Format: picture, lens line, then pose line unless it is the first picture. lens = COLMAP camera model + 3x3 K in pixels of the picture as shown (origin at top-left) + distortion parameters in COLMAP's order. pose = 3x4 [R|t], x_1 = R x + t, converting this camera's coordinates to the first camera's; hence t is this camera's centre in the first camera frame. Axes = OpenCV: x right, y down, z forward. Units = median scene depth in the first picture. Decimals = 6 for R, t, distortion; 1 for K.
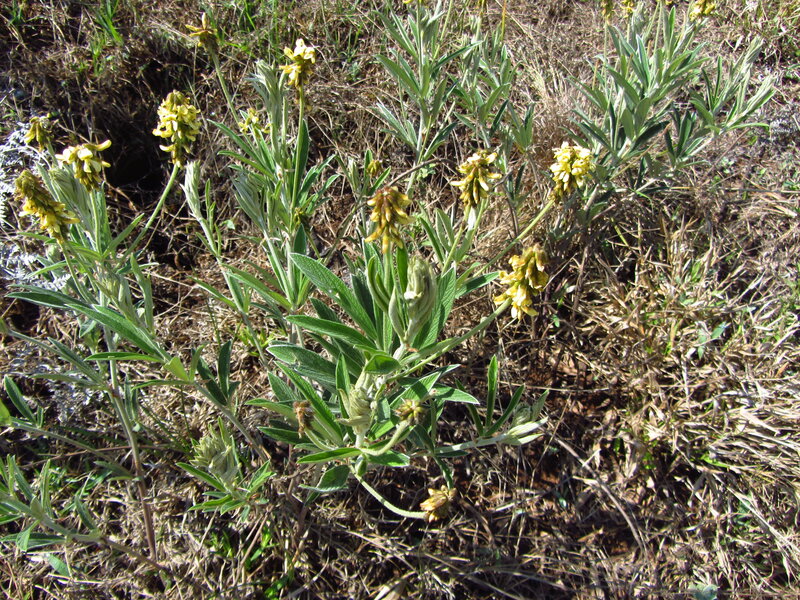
lens RADIAL K [[669.6, 0, 418.8], [0, 669.6, 303.6], [0, 0, 1]] dist [-0.021934, 0.000513]
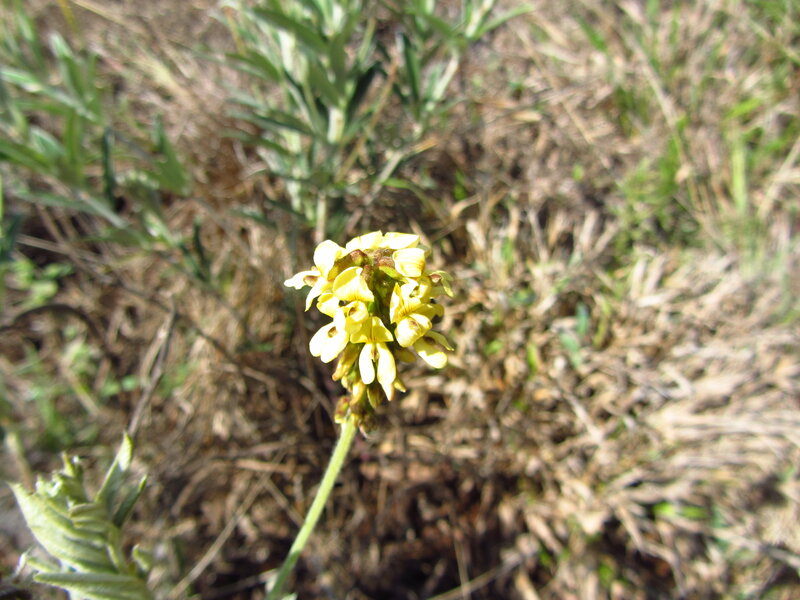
lens RADIAL K [[669.6, 0, 418.8], [0, 669.6, 303.6], [0, 0, 1]] dist [-0.021934, 0.000513]
pose [[0.815725, -0.462448, 0.347468, 0.091524], [0.450551, 0.884688, 0.119714, -0.139338], [-0.362762, 0.058899, 0.930019, 0.452629]]
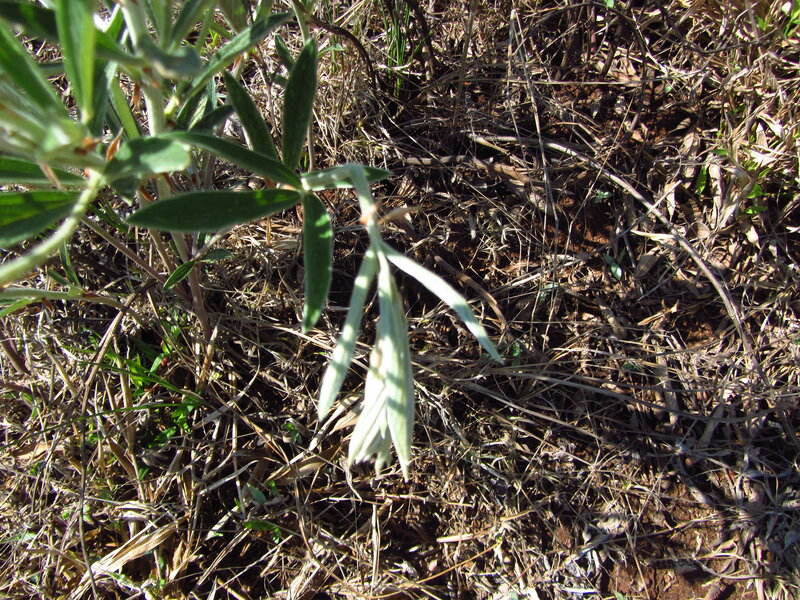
lens RADIAL K [[669.6, 0, 418.8], [0, 669.6, 303.6], [0, 0, 1]] dist [-0.021934, 0.000513]
pose [[0.995789, -0.047581, -0.078360, 0.068843], [0.068588, 0.953823, 0.292434, 0.119042], [0.060827, -0.296577, 0.953070, 0.337008]]
